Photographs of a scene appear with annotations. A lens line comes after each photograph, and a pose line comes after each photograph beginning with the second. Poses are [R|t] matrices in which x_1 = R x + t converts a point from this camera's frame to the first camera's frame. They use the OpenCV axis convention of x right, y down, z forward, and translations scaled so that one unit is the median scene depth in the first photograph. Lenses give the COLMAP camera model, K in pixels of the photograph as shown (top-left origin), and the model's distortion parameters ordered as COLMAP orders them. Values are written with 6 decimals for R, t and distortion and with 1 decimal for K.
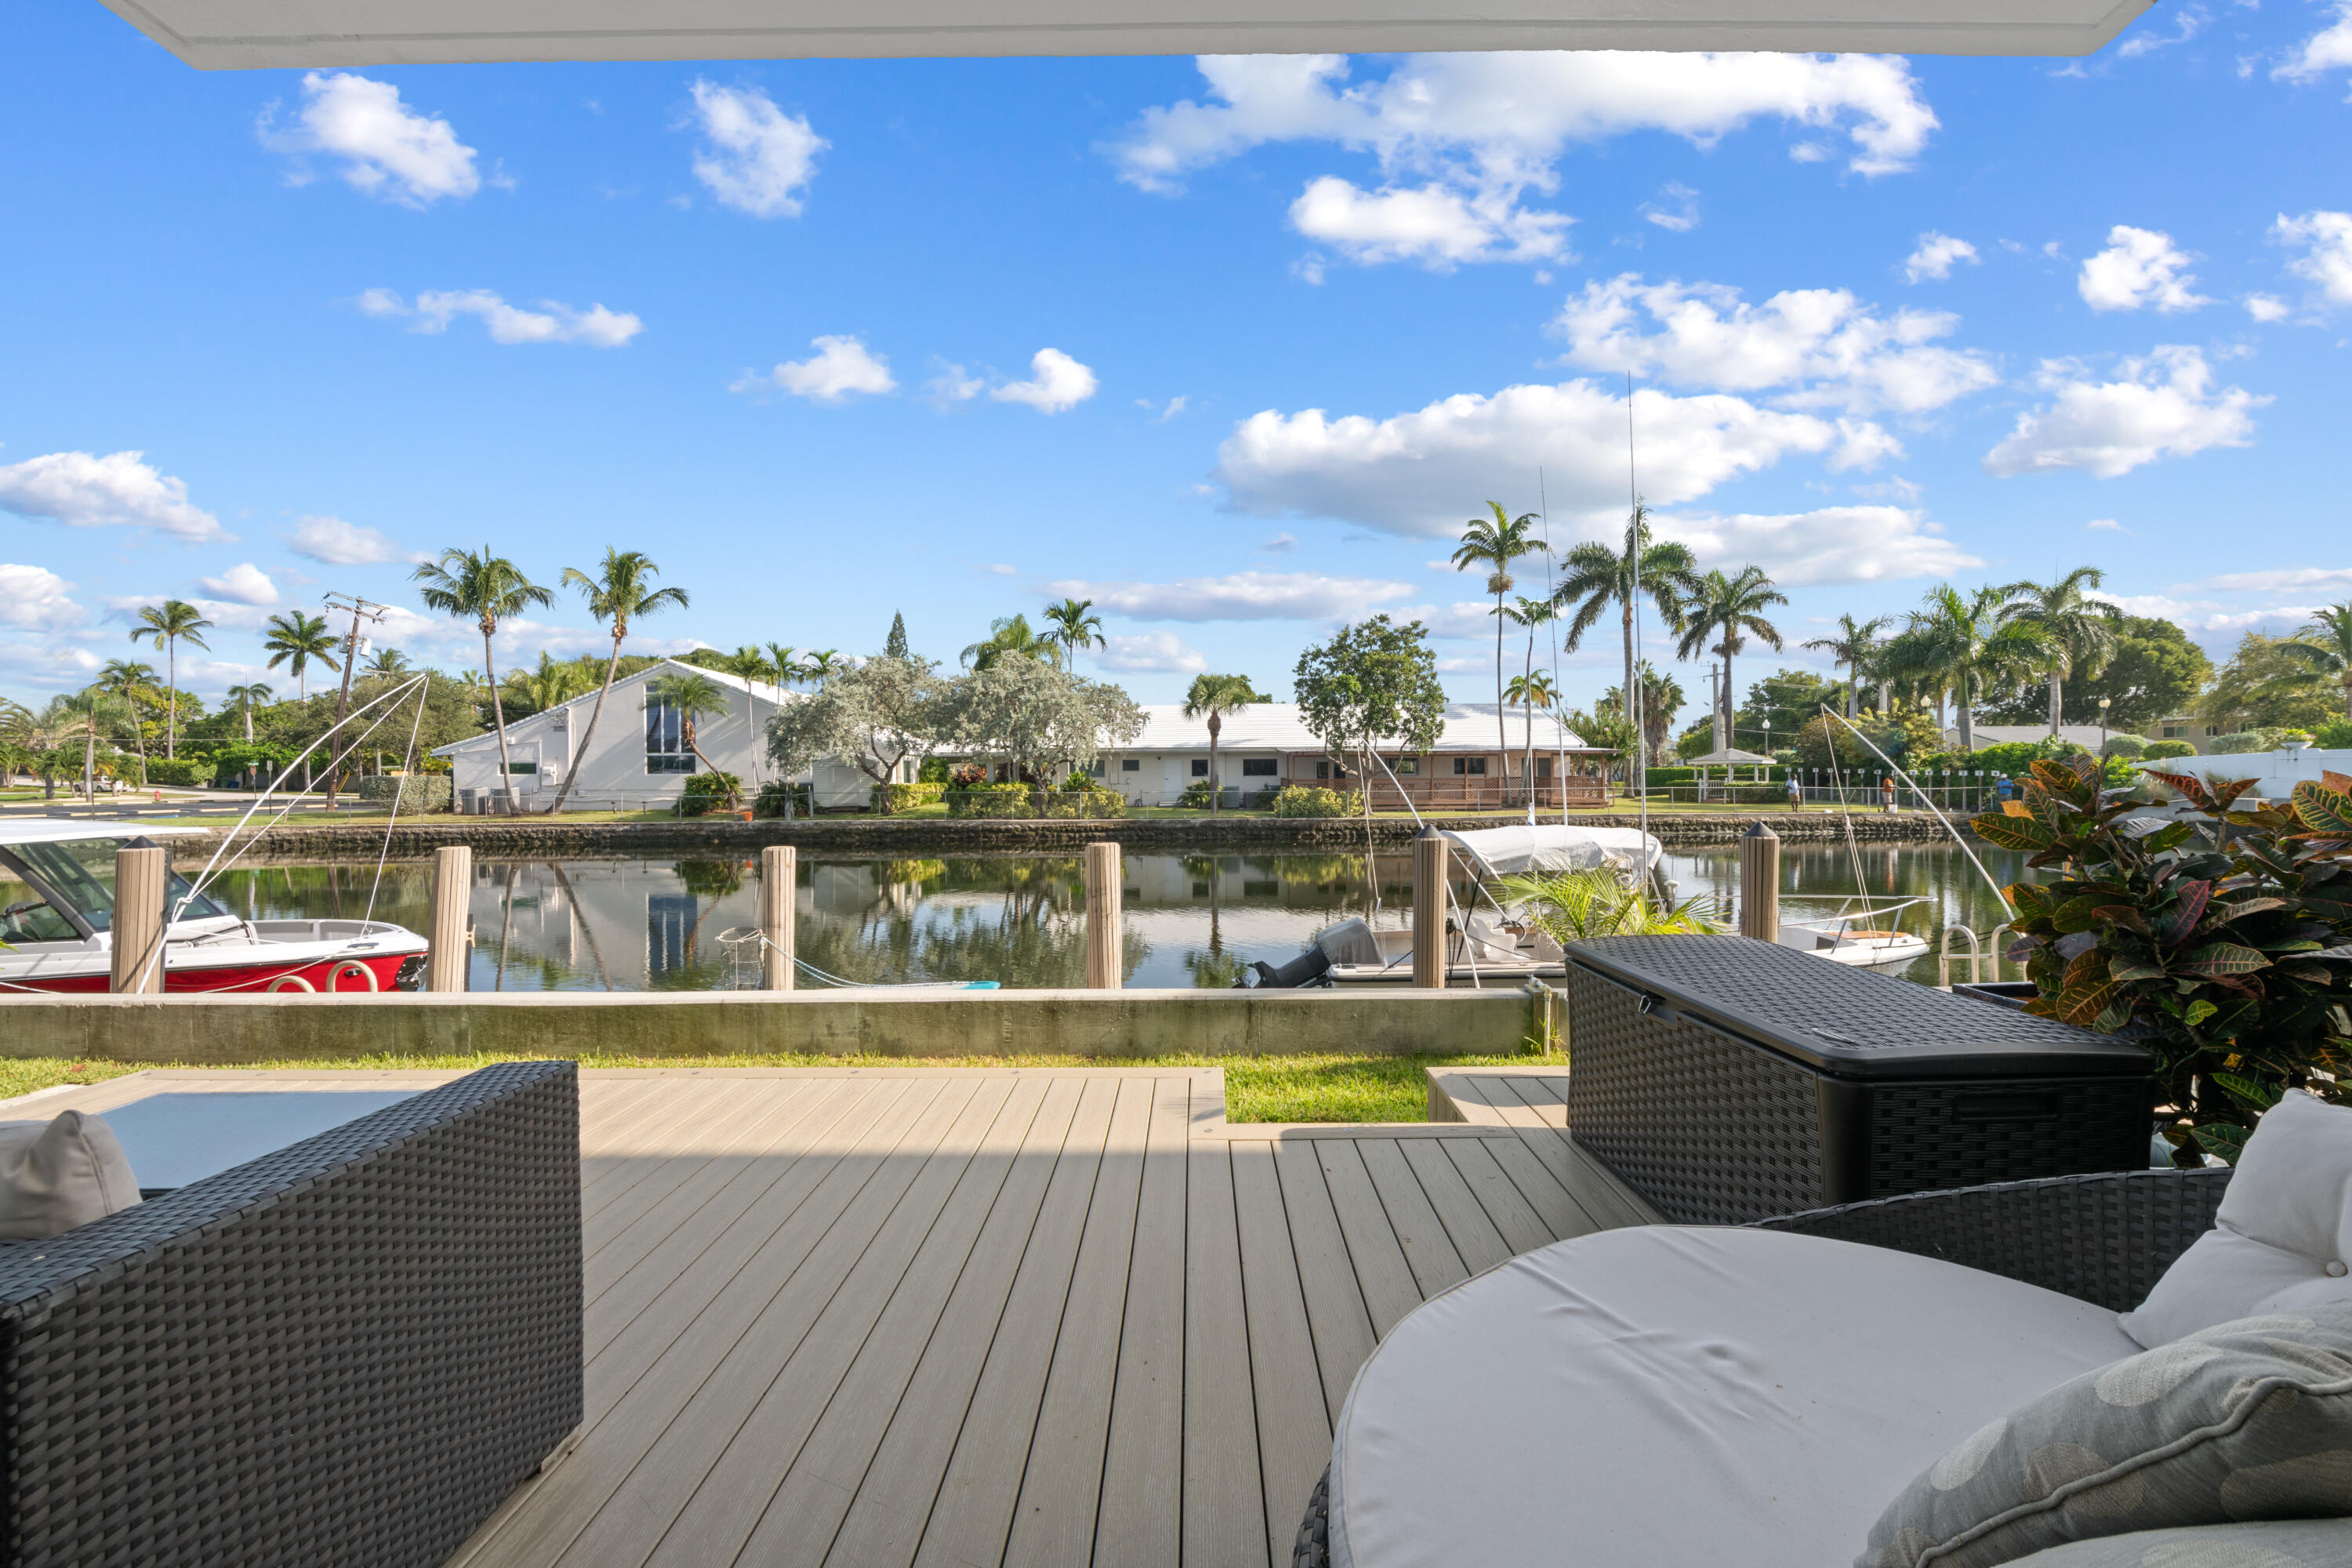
lens RADIAL K [[930.3, 0, 1185.5], [0, 930.3, 782.4], [0, 0, 1]] dist [0.006403, -0.006182]
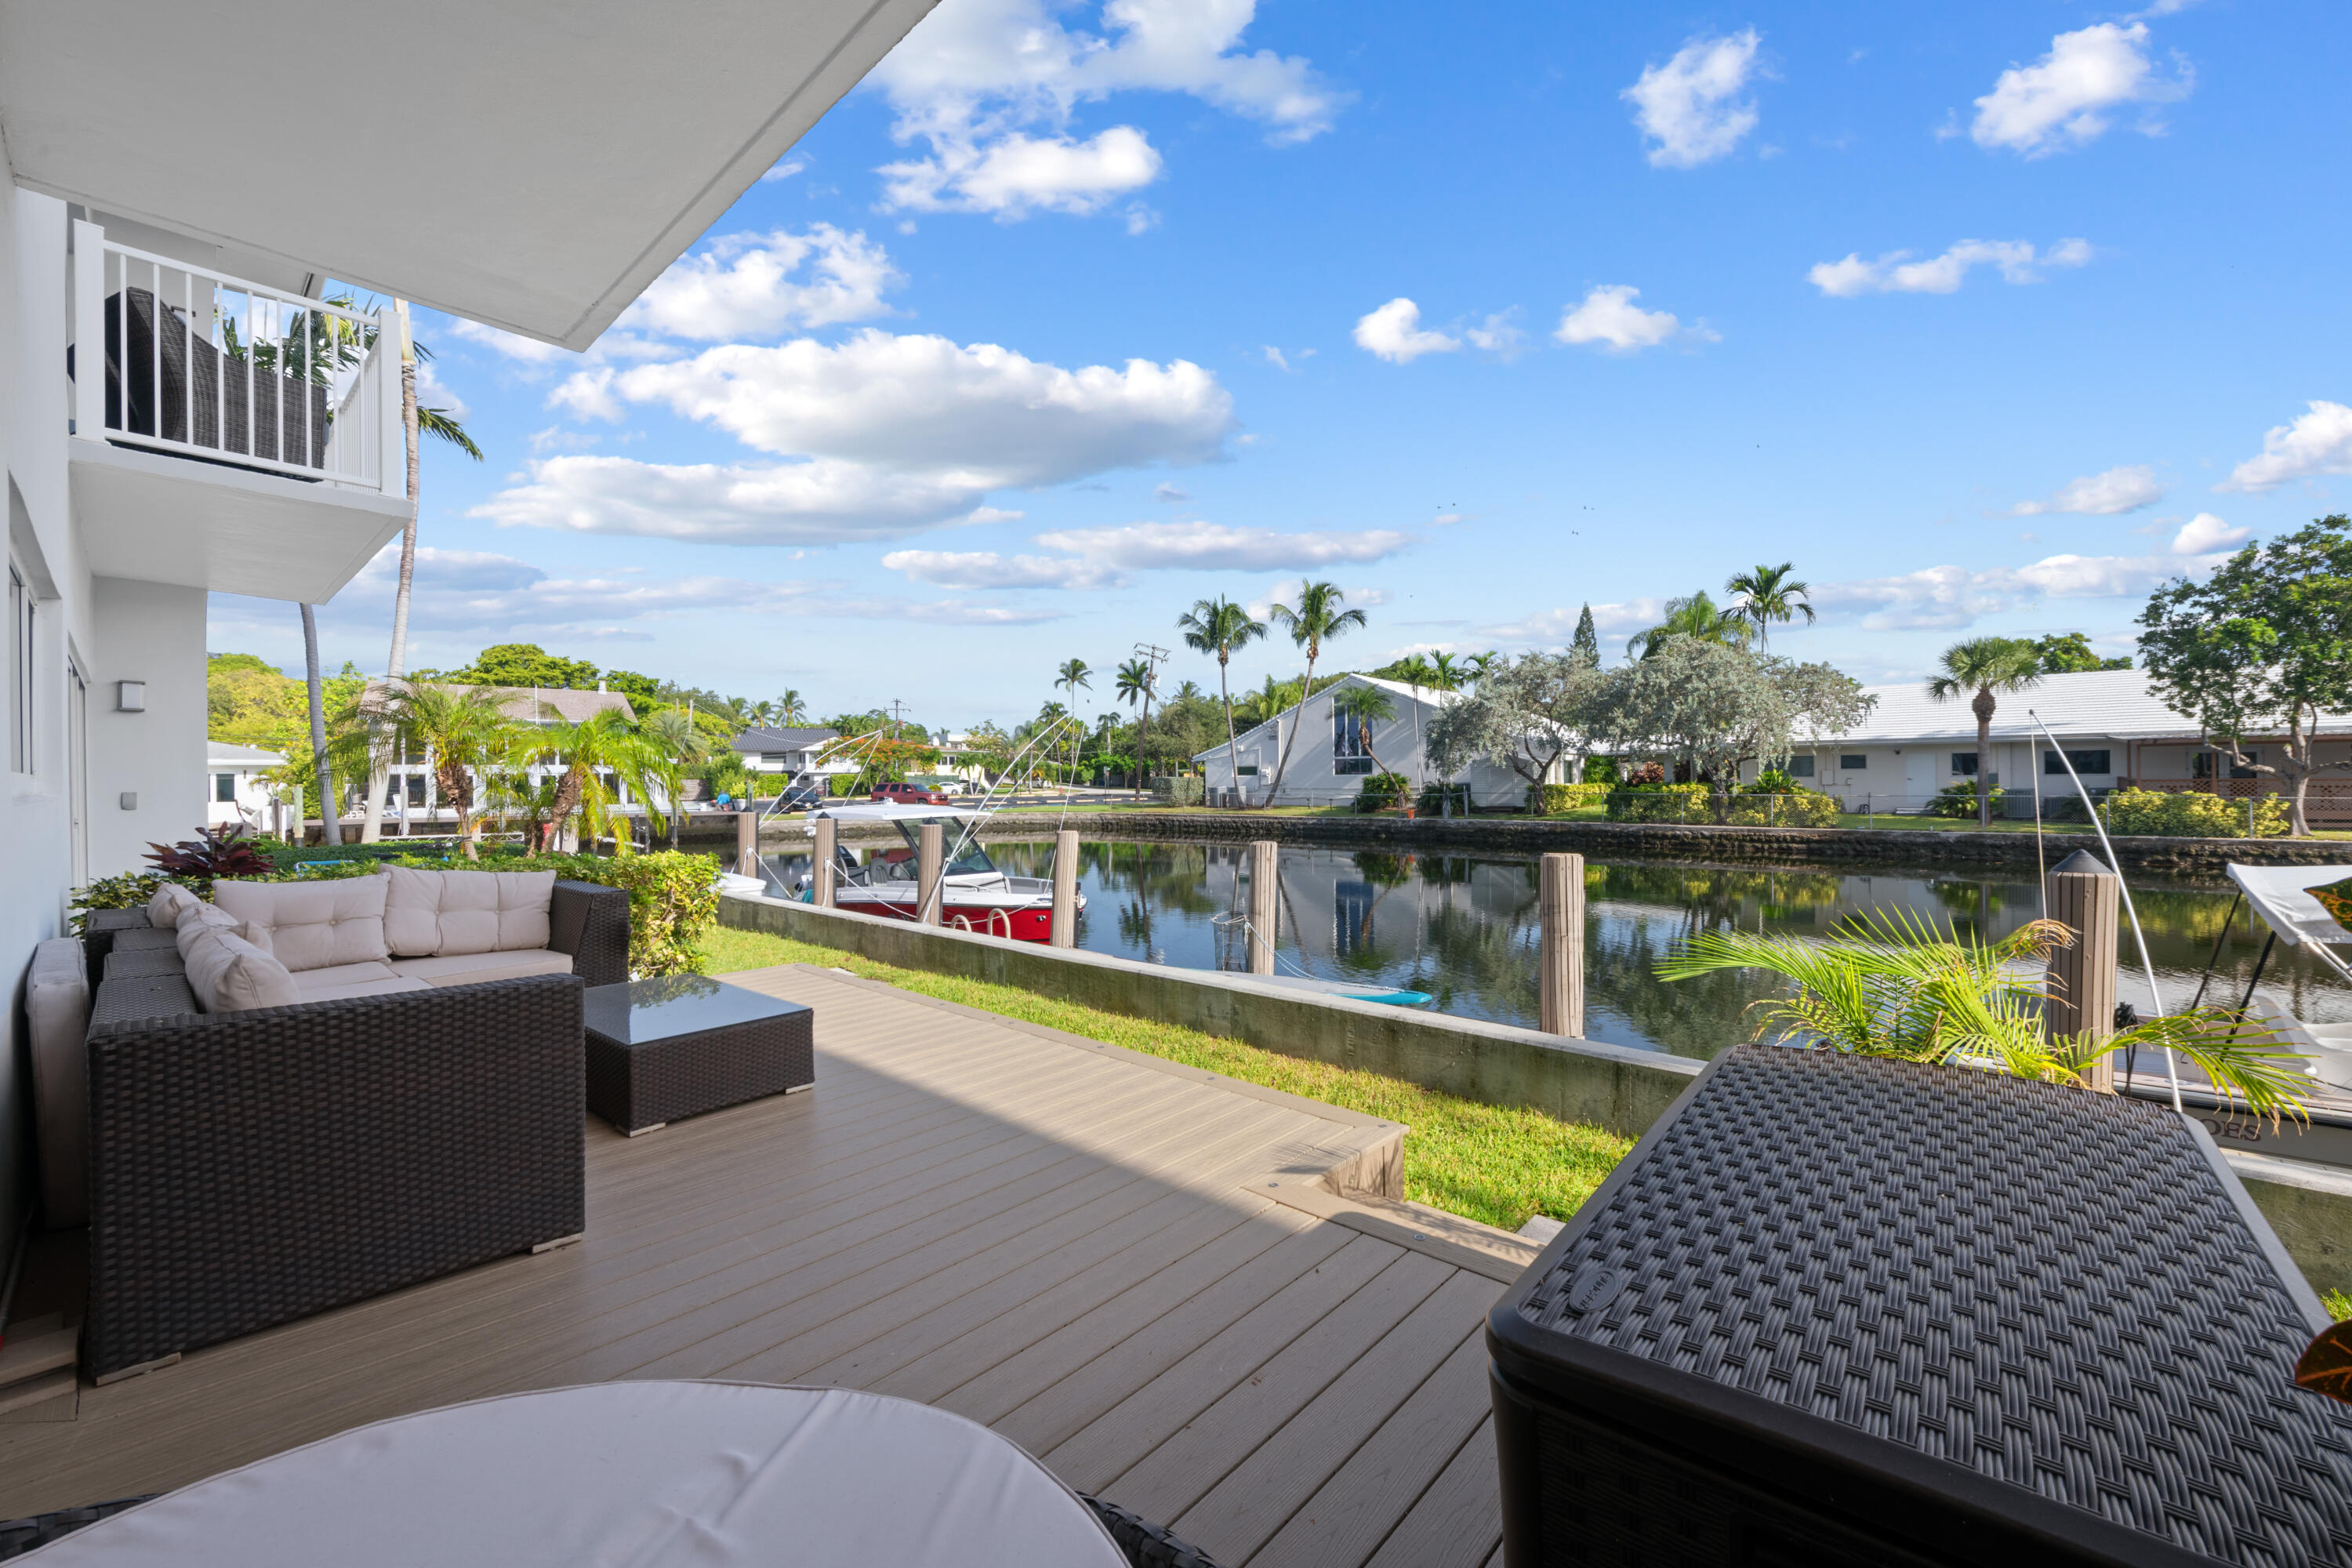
lens RADIAL K [[925.4, 0, 1183.0], [0, 925.4, 787.8], [0, 0, 1]] dist [0.008363, -0.006051]
pose [[0.751274, 0.005453, -0.659968, 0.038287], [-0.001594, 0.999978, 0.006449, -0.000281], [0.659988, -0.003793, 0.751266, 0.021044]]
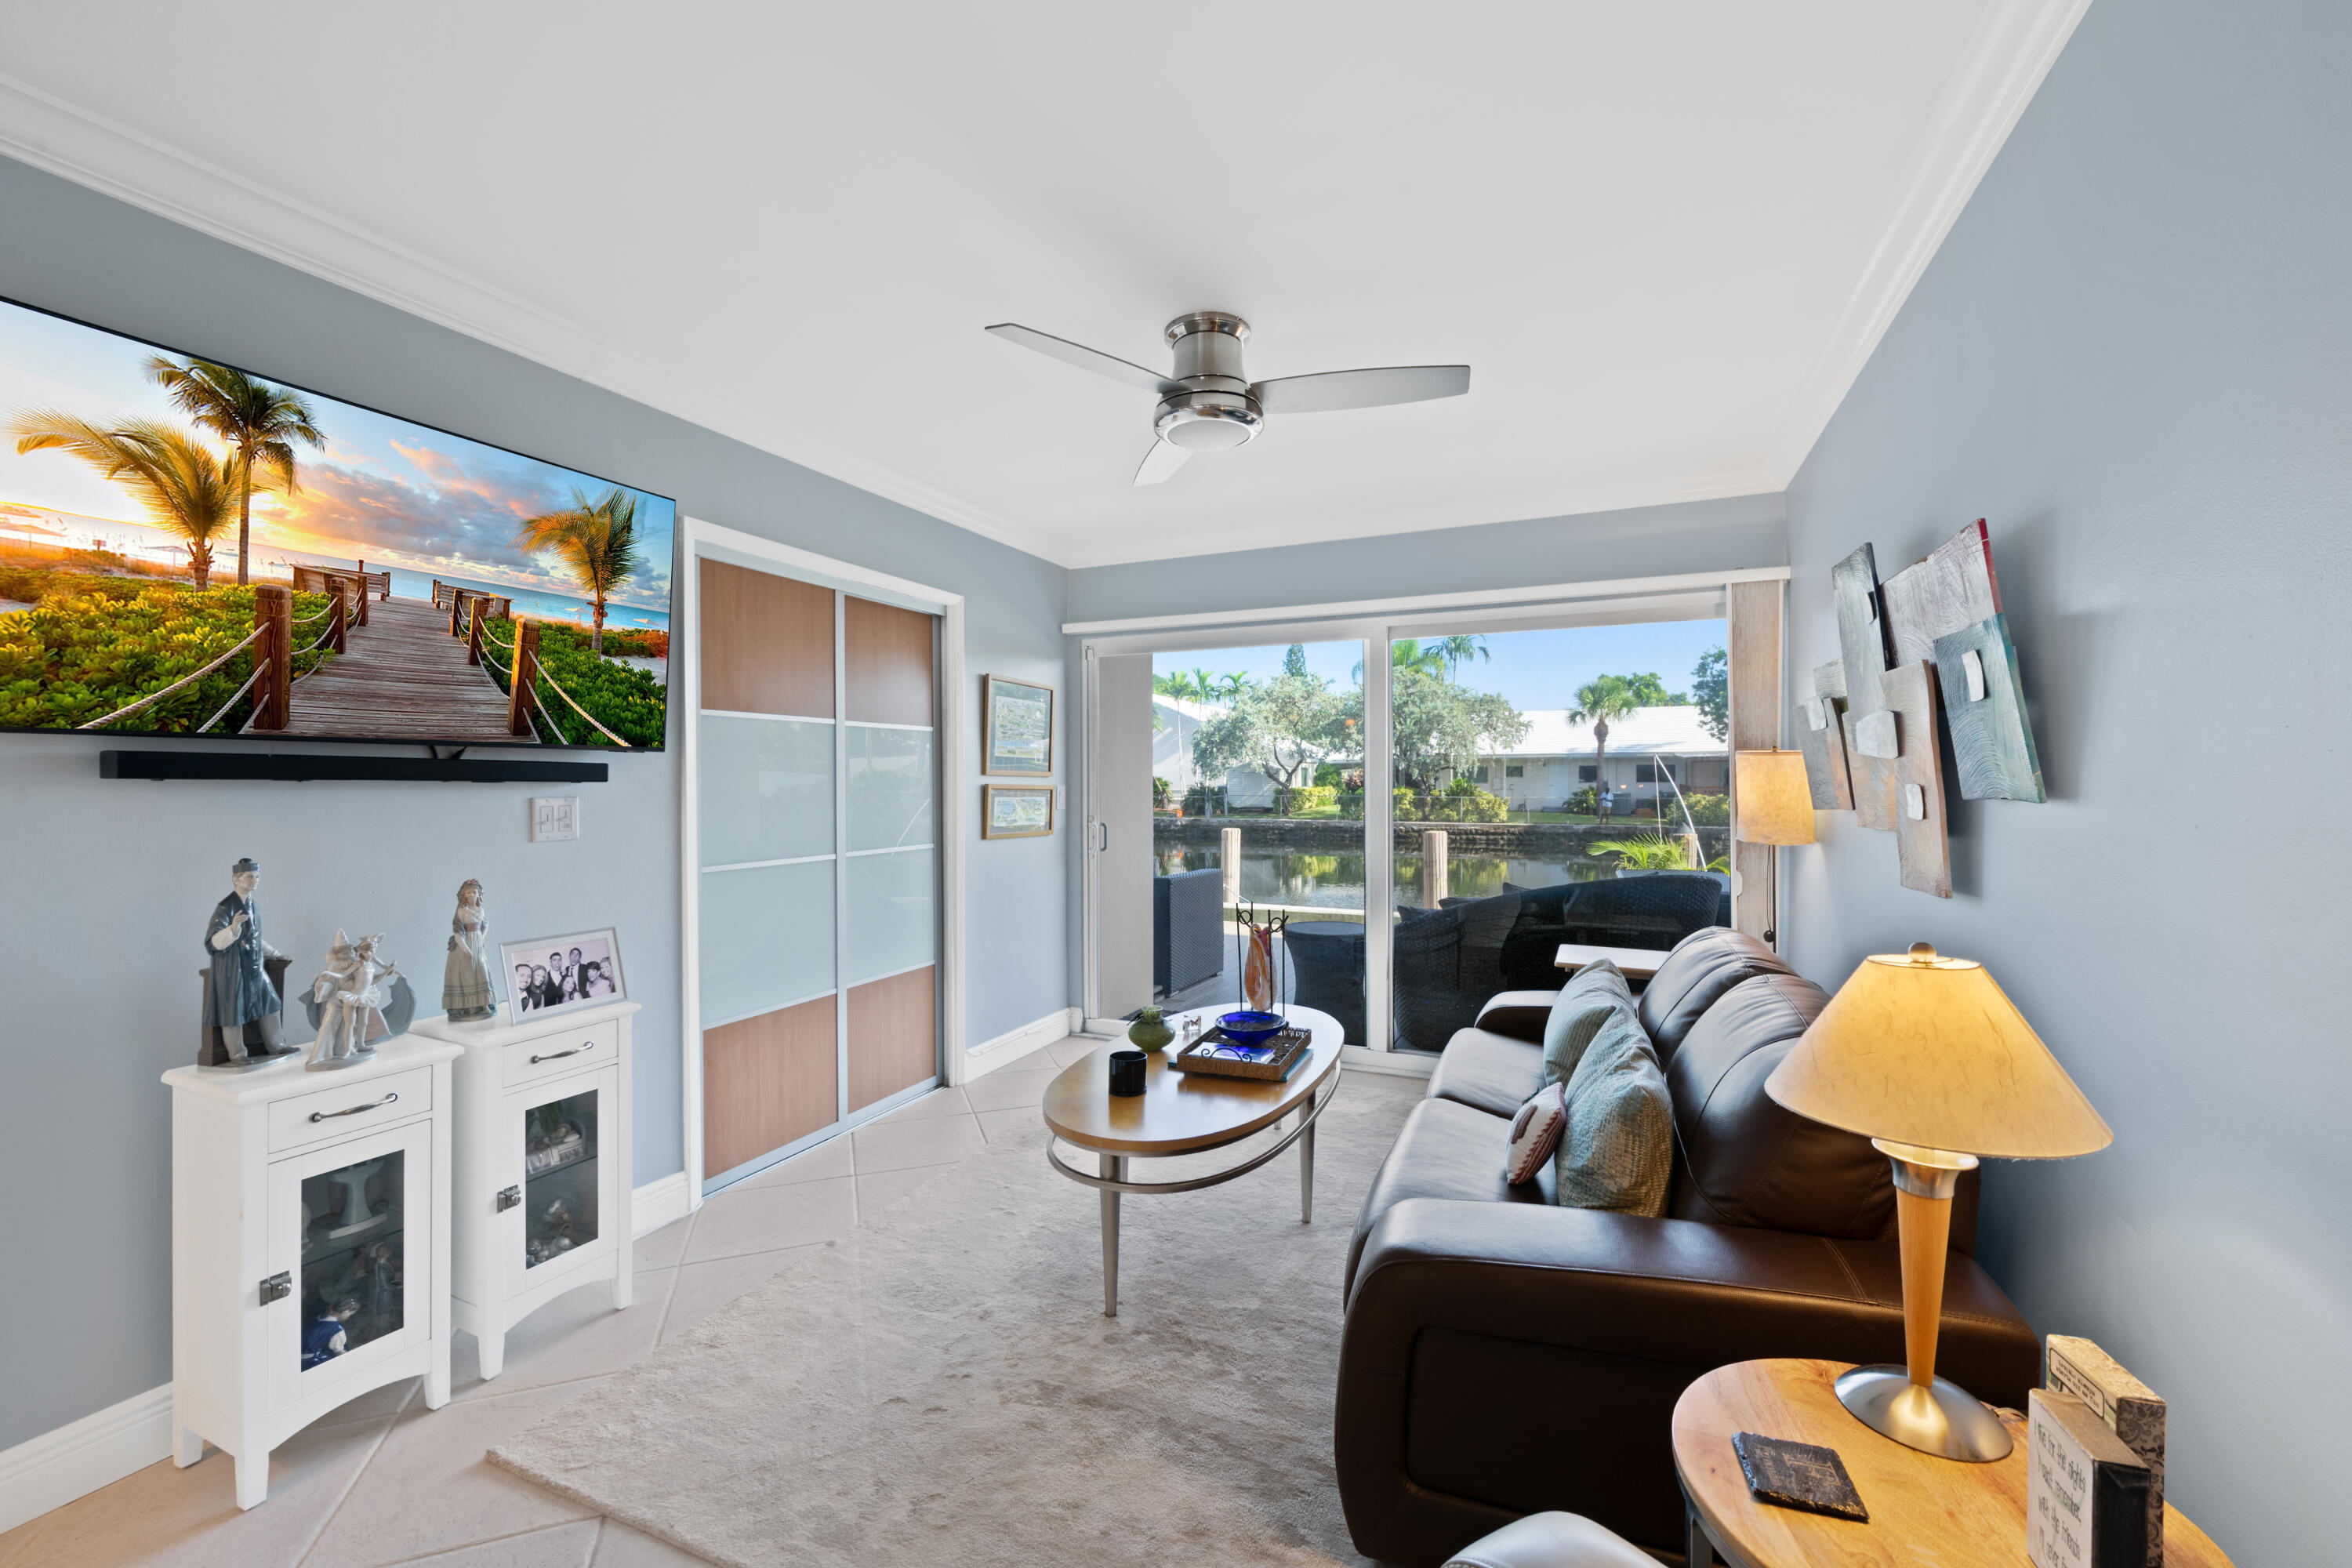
lens RADIAL K [[930.3, 0, 1185.5], [0, 930.3, 782.4], [0, 0, 1]] dist [0.006403, -0.006182]
pose [[0.914378, 0.004983, -0.404831, 0.026748], [-0.006559, 0.999975, -0.002506, -0.001384], [0.404808, 0.004946, 0.914388, -0.094104]]
